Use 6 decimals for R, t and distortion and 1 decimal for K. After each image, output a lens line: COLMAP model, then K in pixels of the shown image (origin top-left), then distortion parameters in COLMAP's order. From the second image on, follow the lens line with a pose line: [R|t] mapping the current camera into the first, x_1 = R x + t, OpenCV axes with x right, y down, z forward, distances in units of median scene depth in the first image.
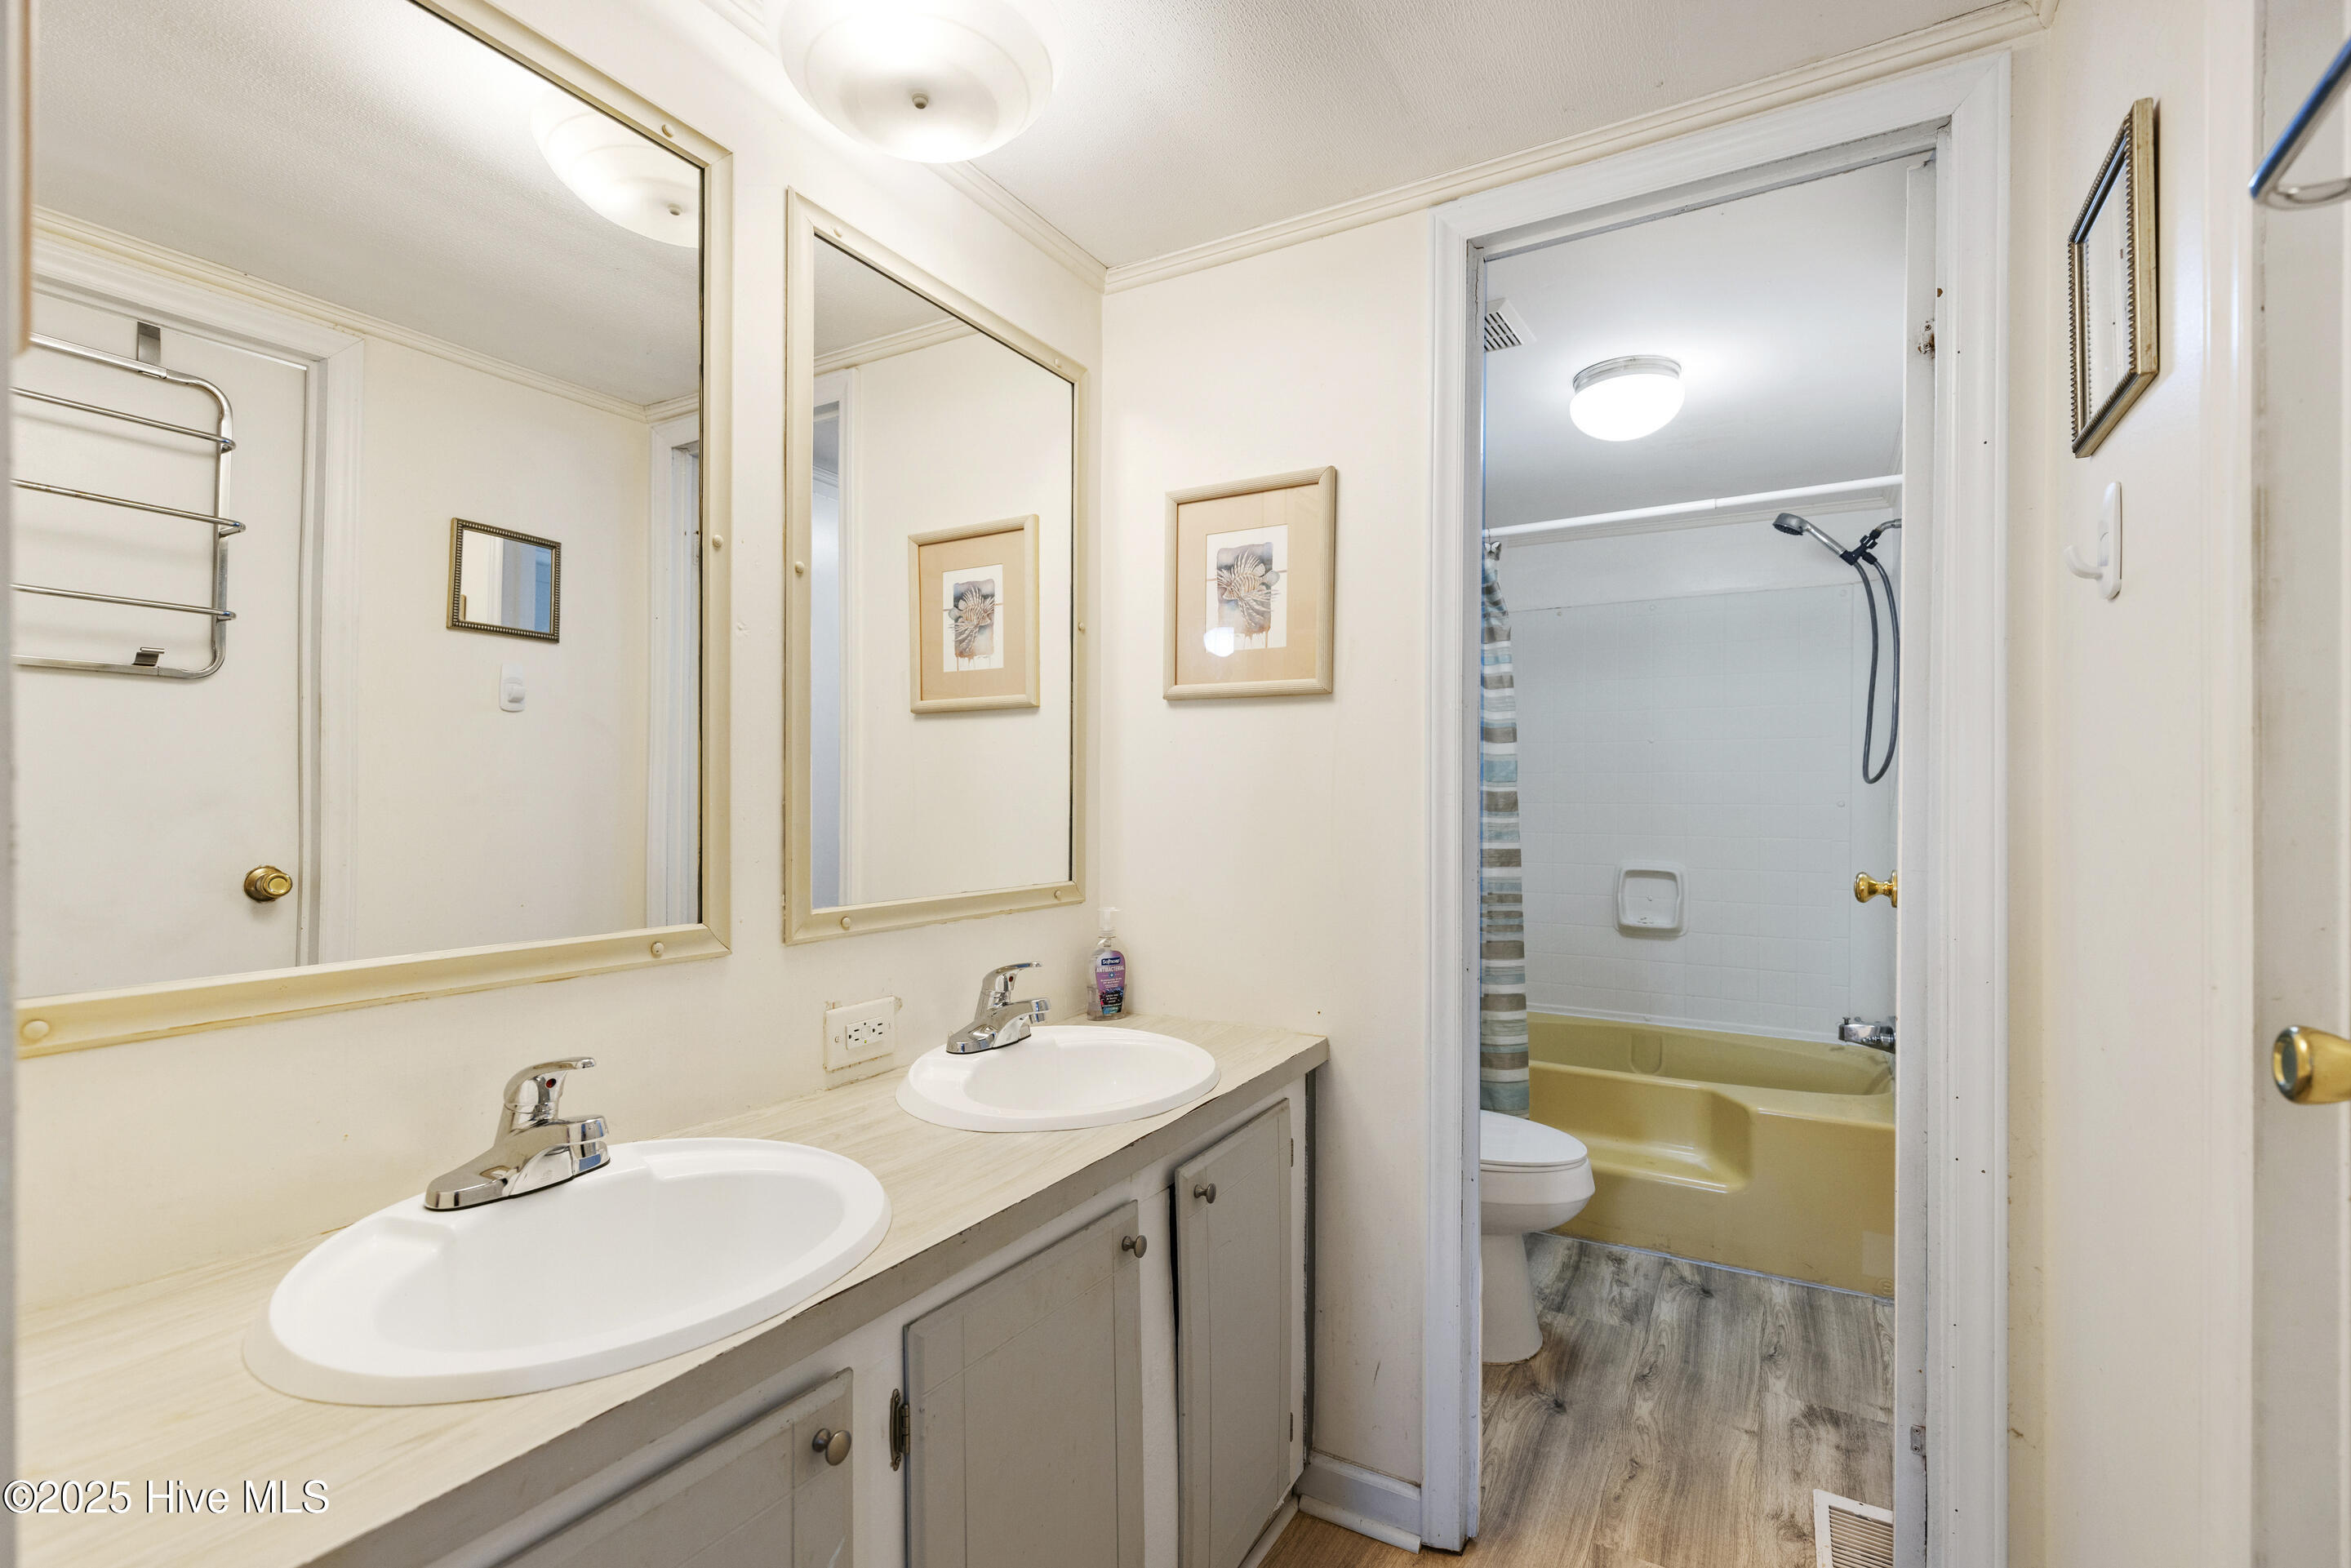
lens RADIAL K [[1073.0, 0, 1165.5], [0, 1073.0, 804.3], [0, 0, 1]] dist [0.010064, -0.004600]
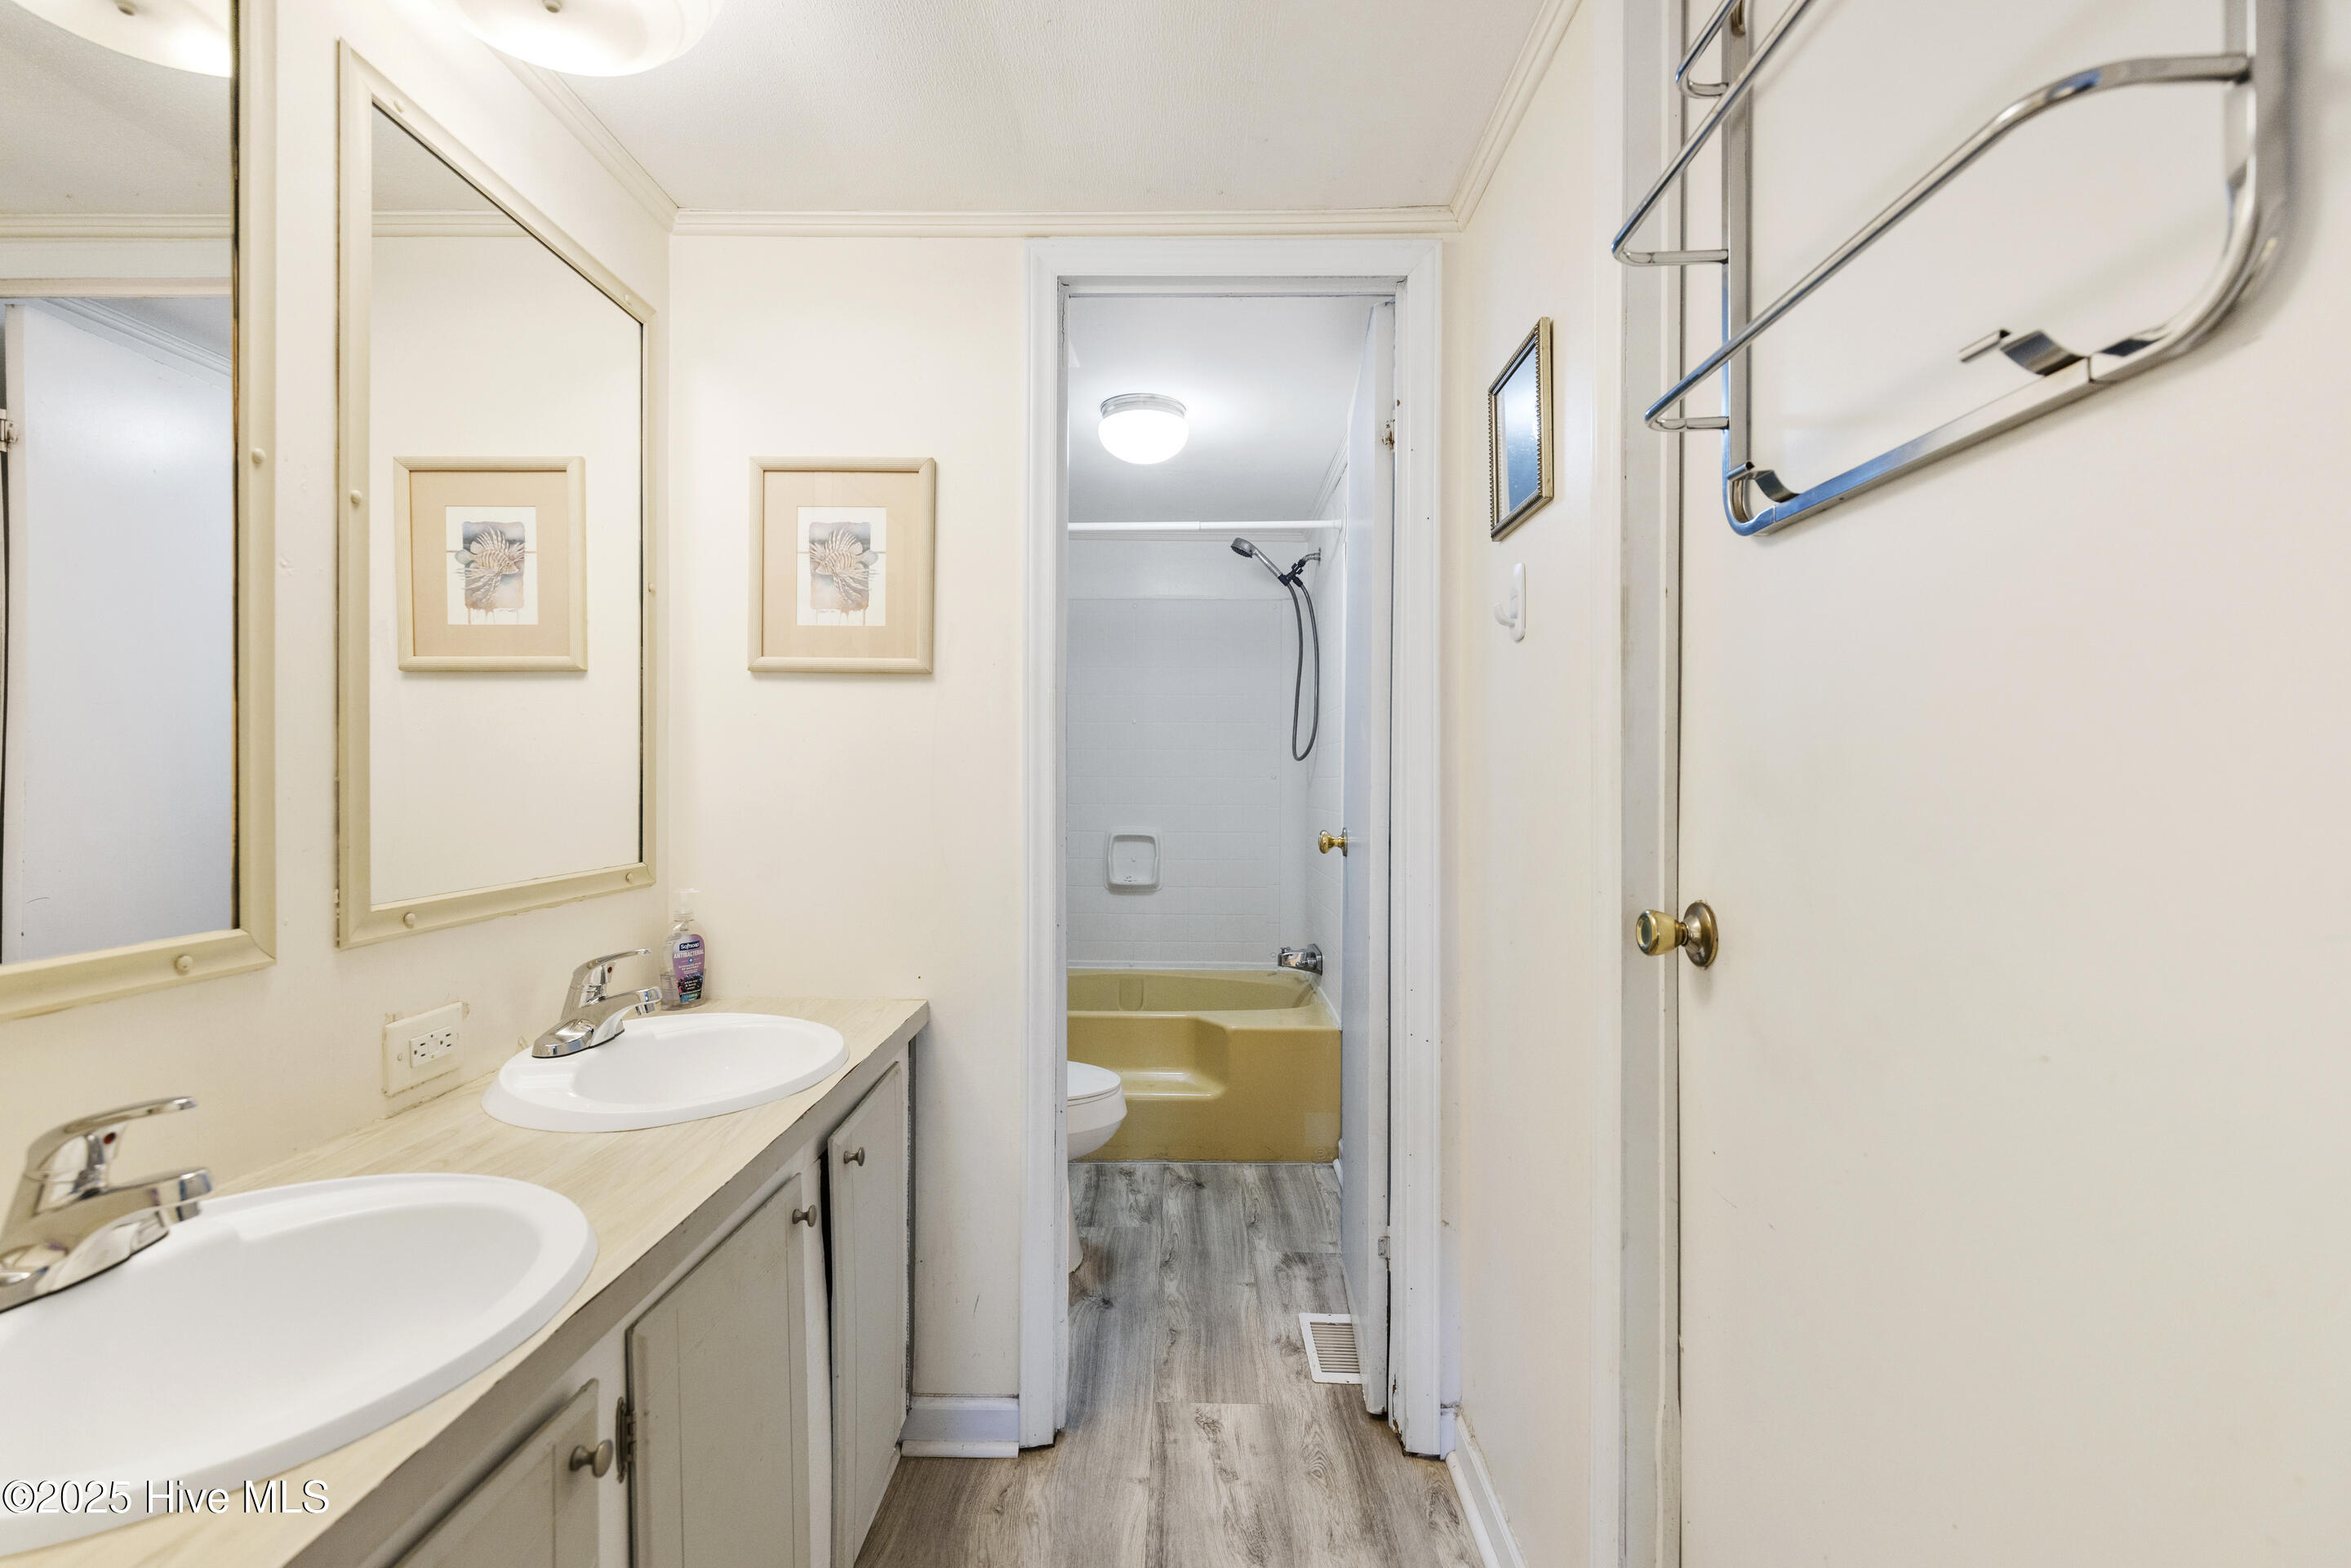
lens RADIAL K [[1073.0, 0, 1175.3], [0, 1073.0, 780.8], [0, 0, 1]] dist [0.010064, -0.004600]
pose [[0.869362, -0.003295, 0.494165, -0.151102], [0.001651, 0.999992, 0.003763, -0.001418], [-0.494173, -0.002456, 0.869360, -0.033776]]
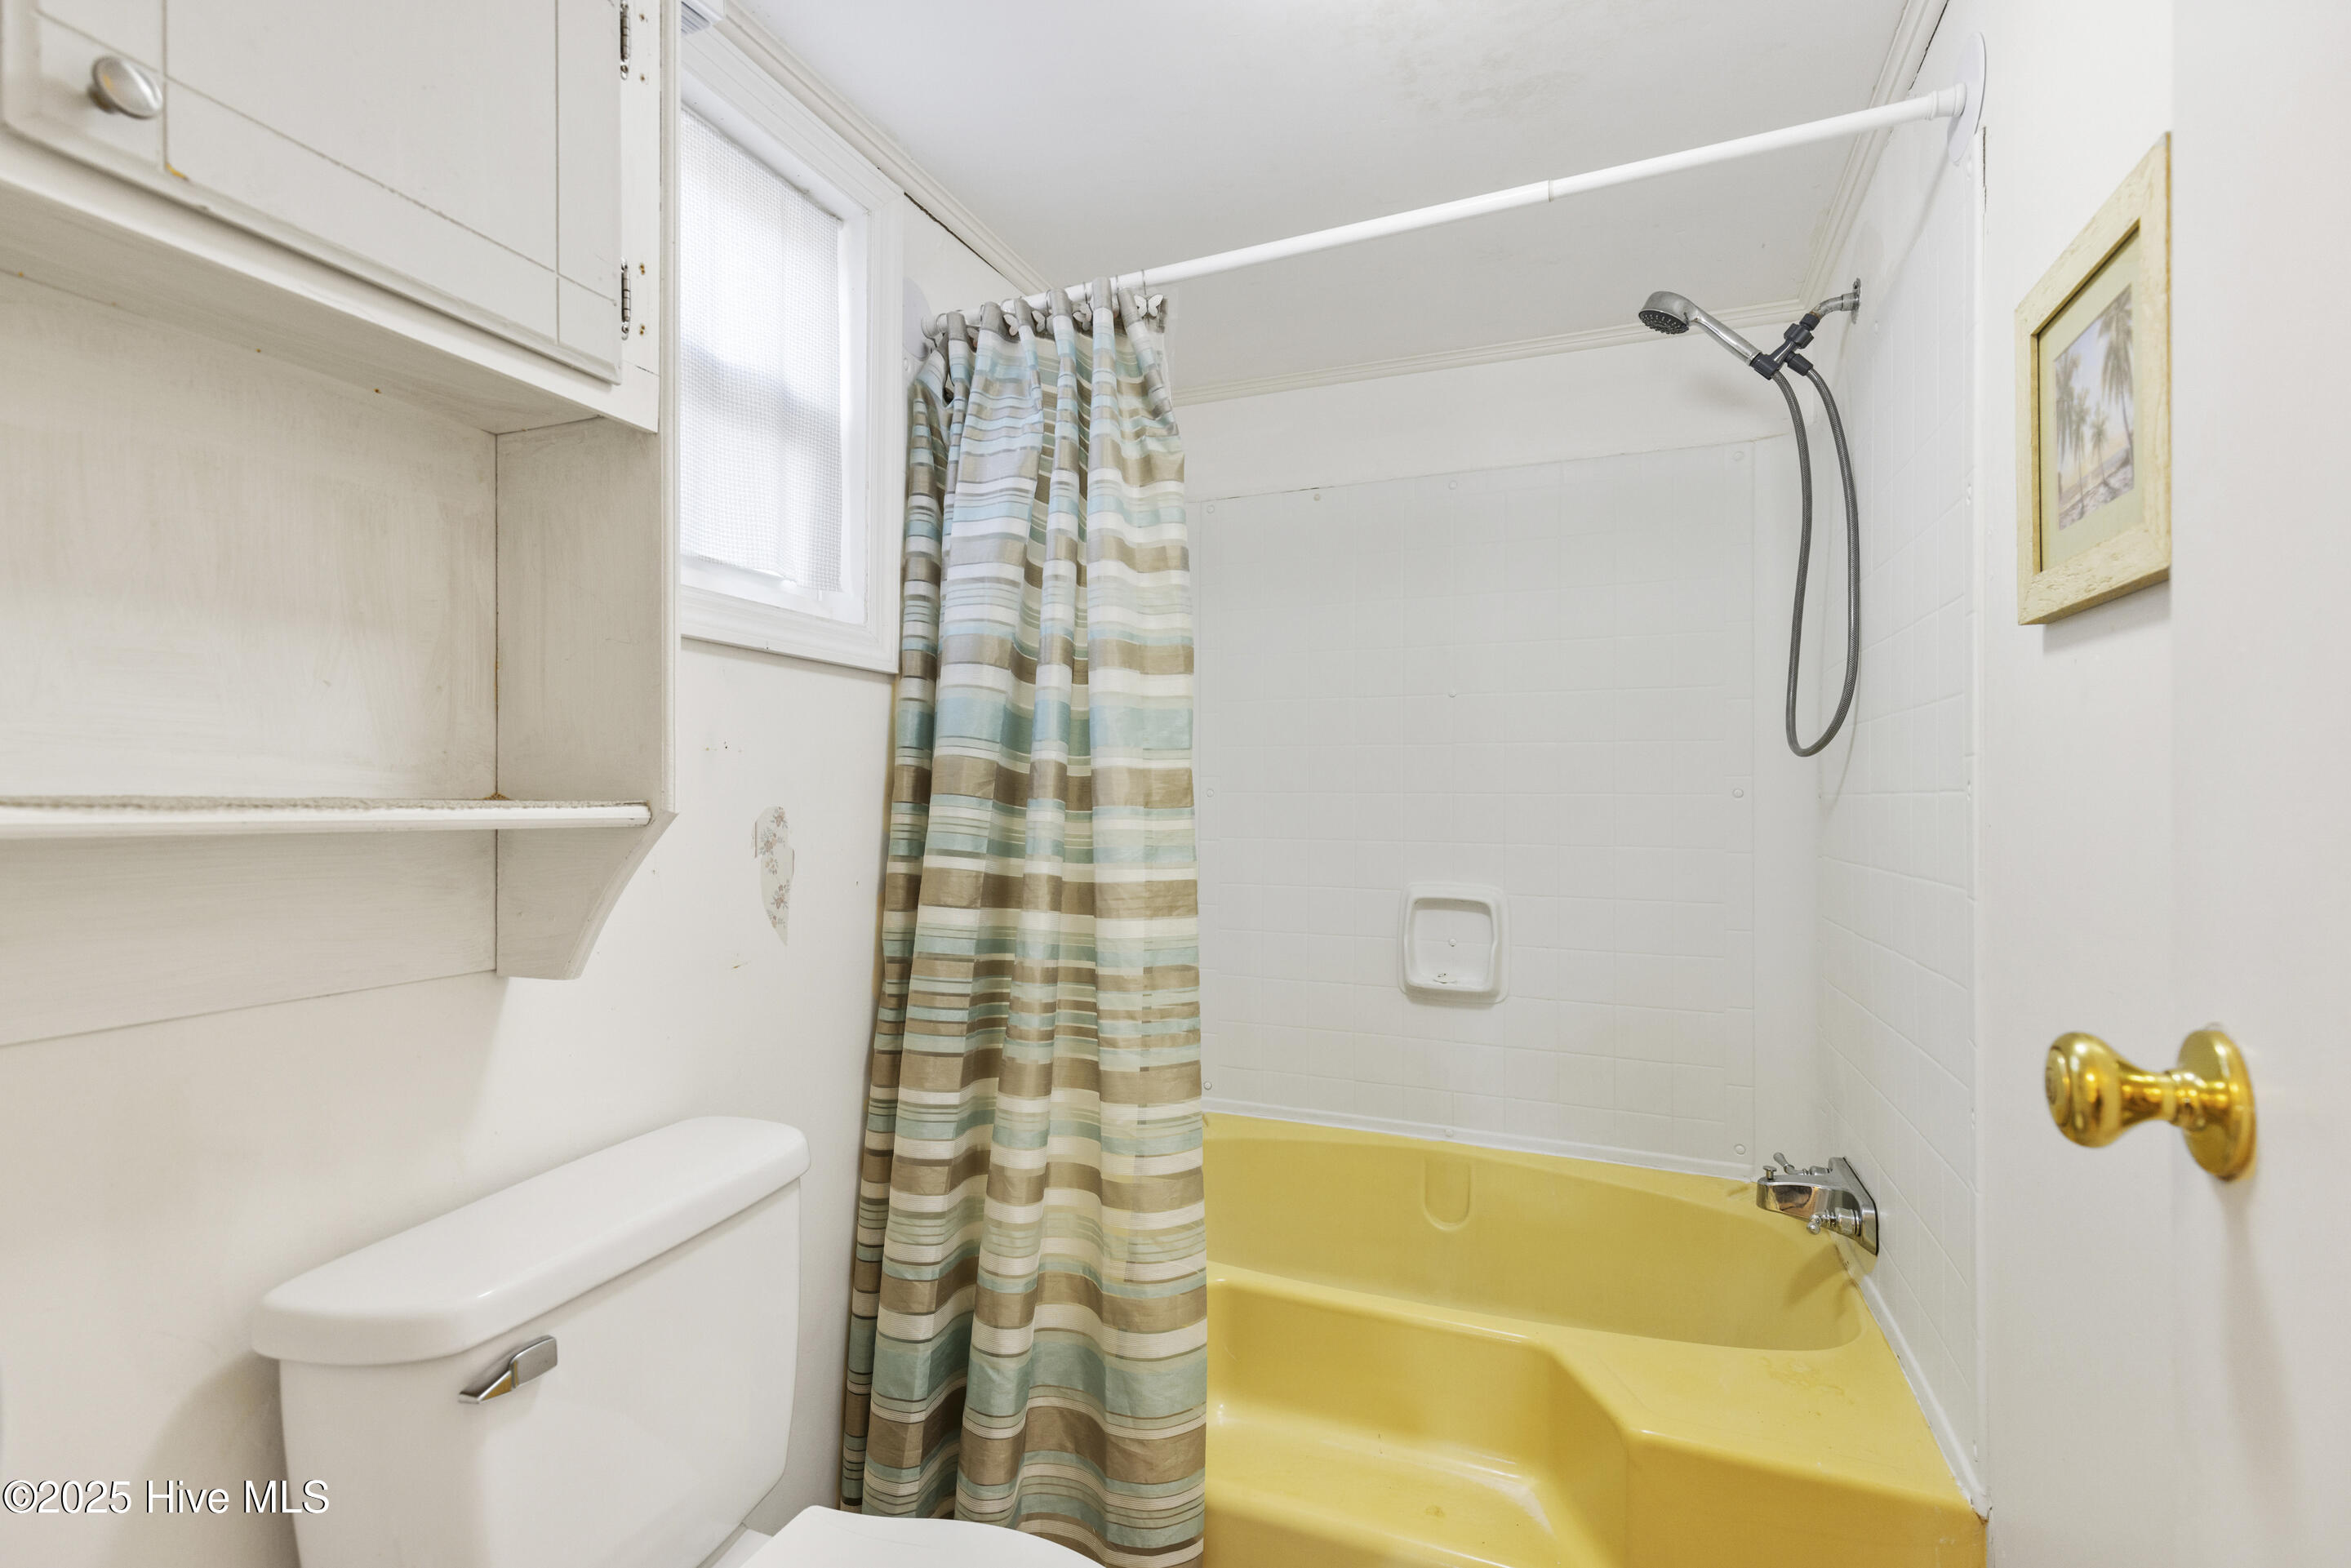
lens RADIAL K [[1073.0, 0, 1169.8], [0, 1073.0, 789.8], [0, 0, 1]] dist [0.010064, -0.004600]
pose [[0.990253, -0.002624, 0.139255, 0.395369], [0.003709, 0.999965, -0.007534, 0.003468], [-0.139230, 0.007977, 0.990228, 0.790716]]
